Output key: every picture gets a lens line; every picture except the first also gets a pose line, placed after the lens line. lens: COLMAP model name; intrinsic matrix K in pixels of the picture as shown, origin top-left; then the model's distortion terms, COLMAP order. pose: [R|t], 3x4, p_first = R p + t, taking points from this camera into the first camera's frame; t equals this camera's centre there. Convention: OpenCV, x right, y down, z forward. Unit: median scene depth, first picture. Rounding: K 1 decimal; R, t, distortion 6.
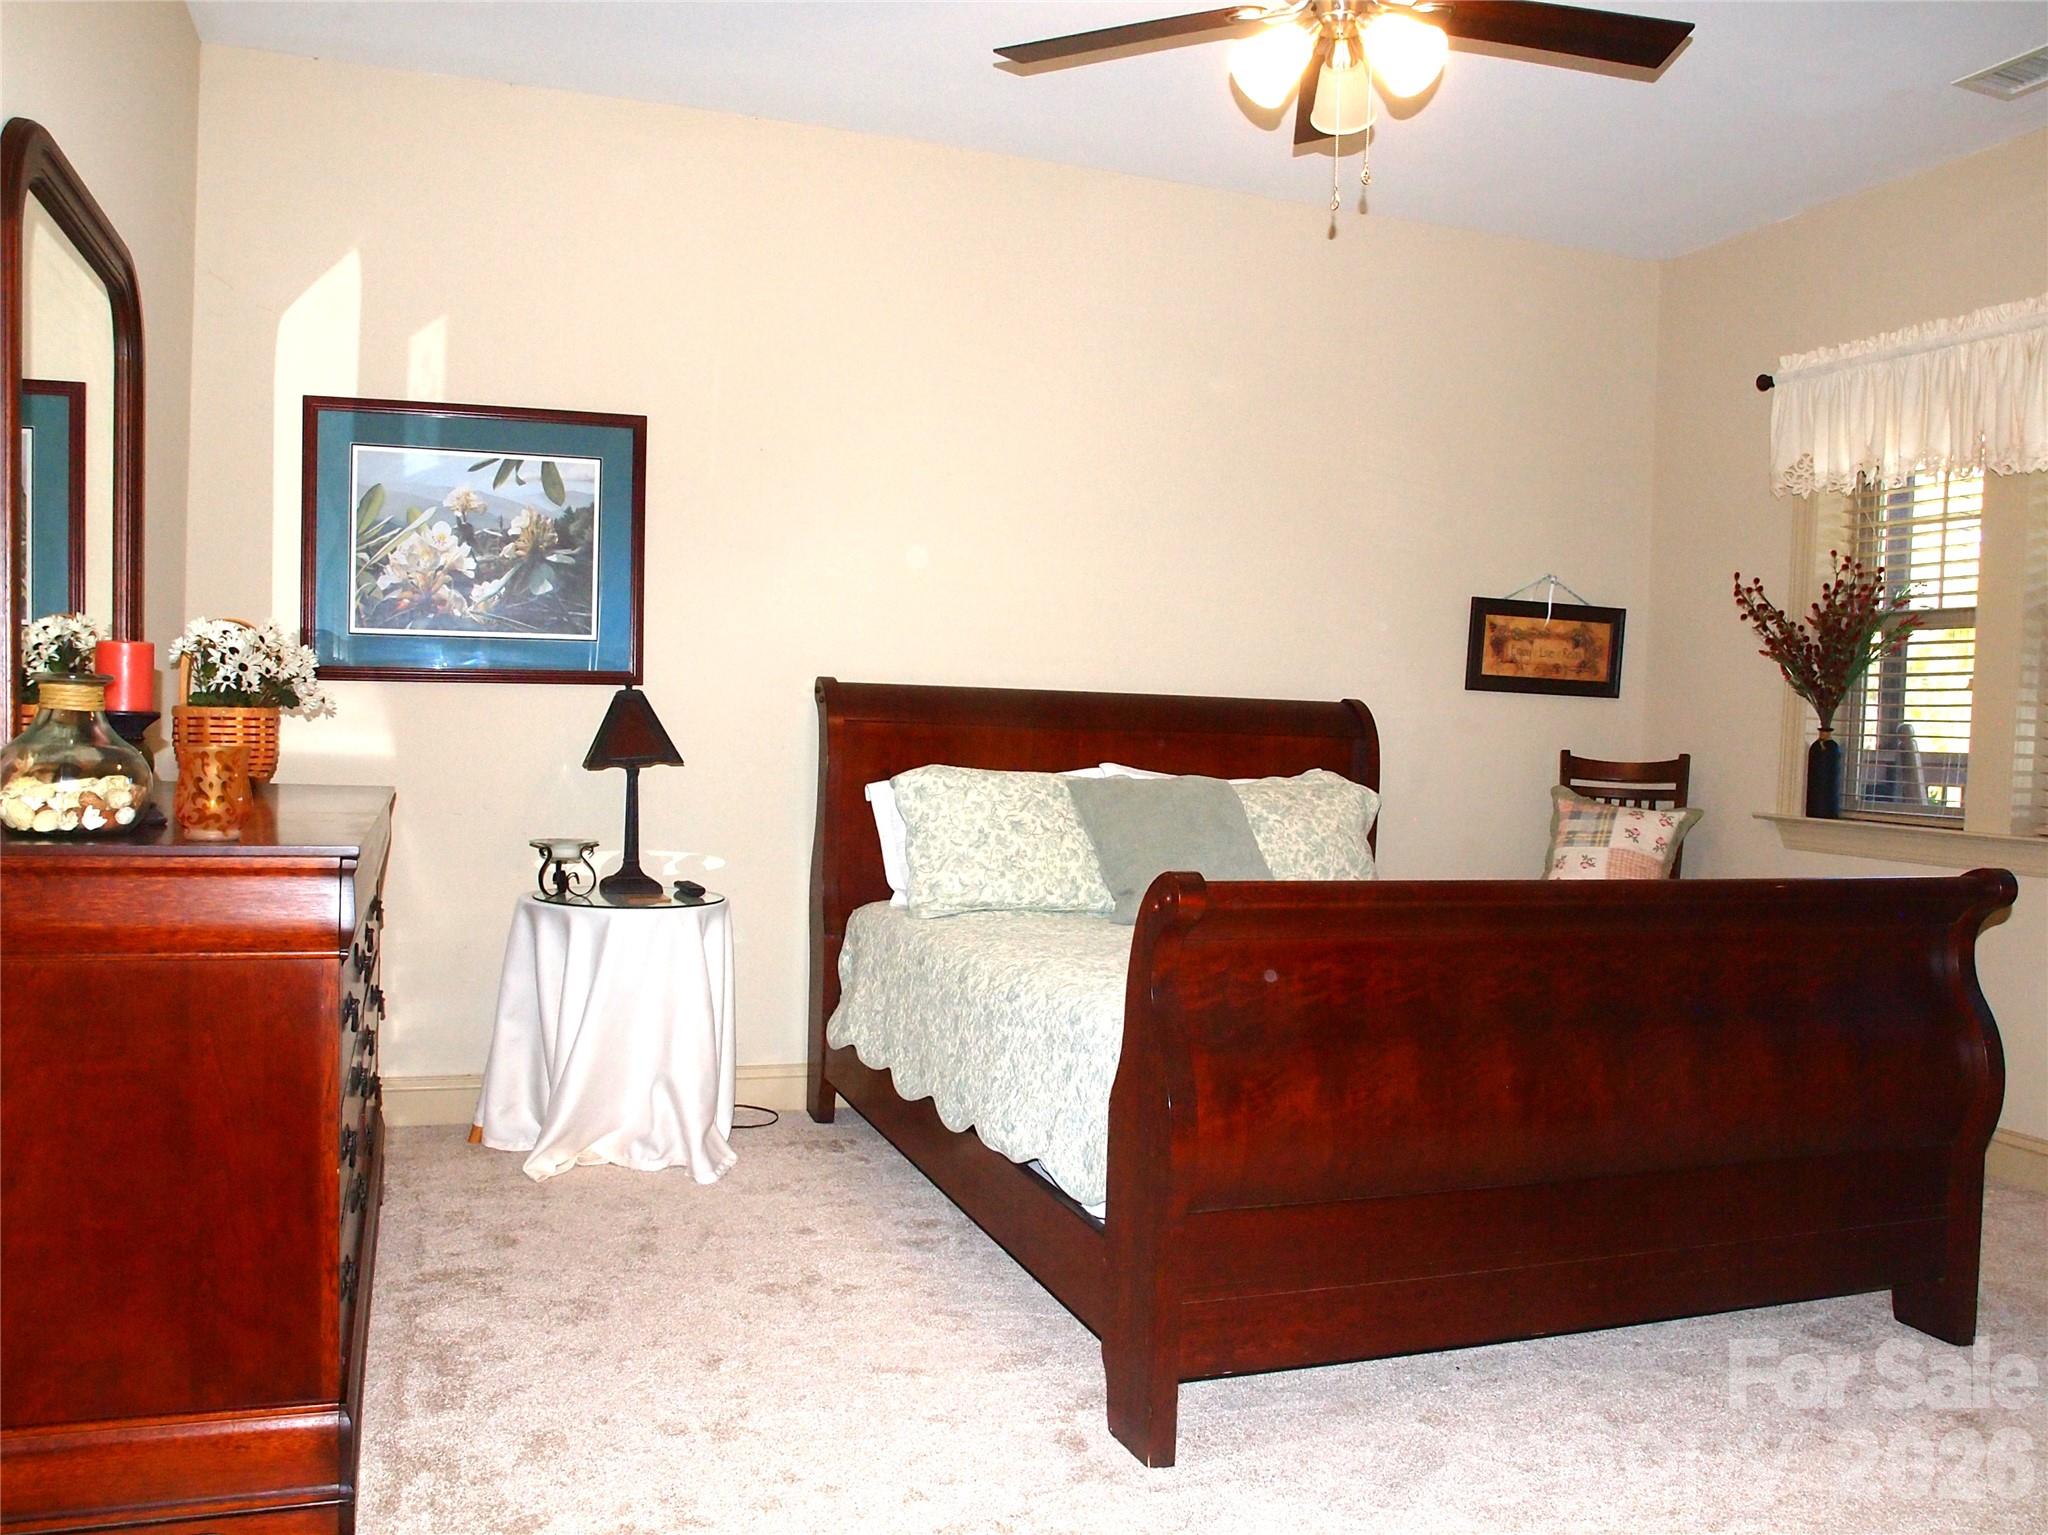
lens RADIAL K [[1653.5, 0, 1003.3], [0, 1653.5, 773.4], [0, 0, 1]] dist [-0.099028, 0.060796]
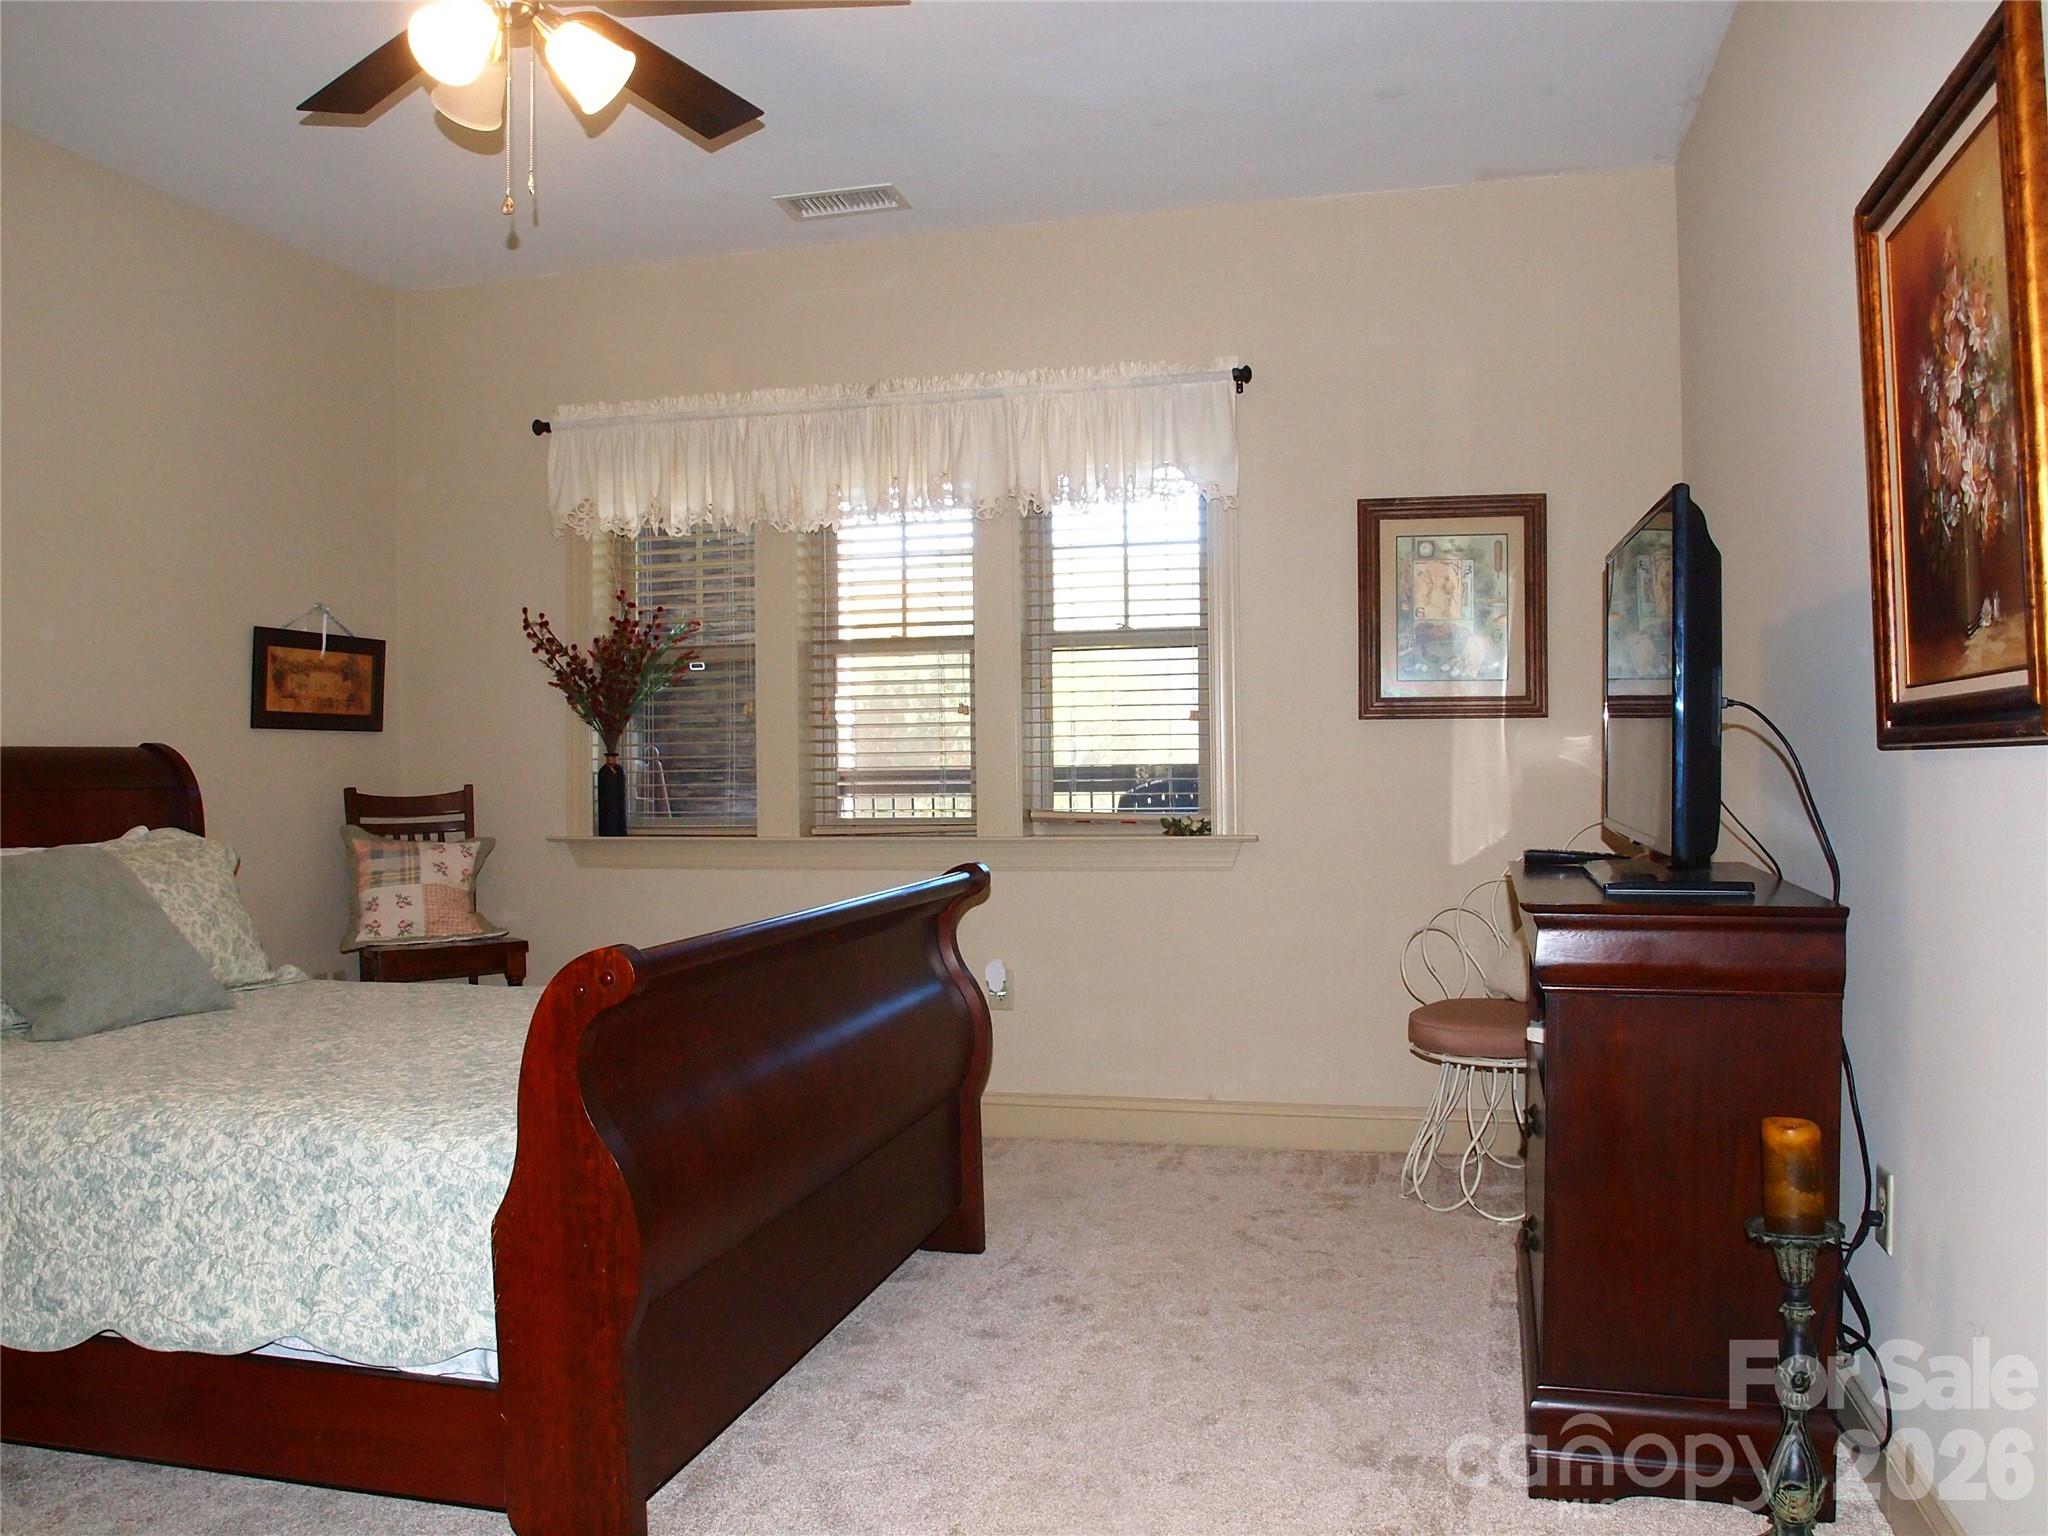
lens RADIAL K [[1653.5, 0, 1003.3], [0, 1653.5, 773.9], [0, 0, 1]] dist [-0.099028, 0.060796]
pose [[0.563624, -0.050344, 0.824496, -0.244804], [0.061251, 0.997940, 0.019064, -0.018412], [-0.823757, 0.039756, 0.565547, 0.156502]]
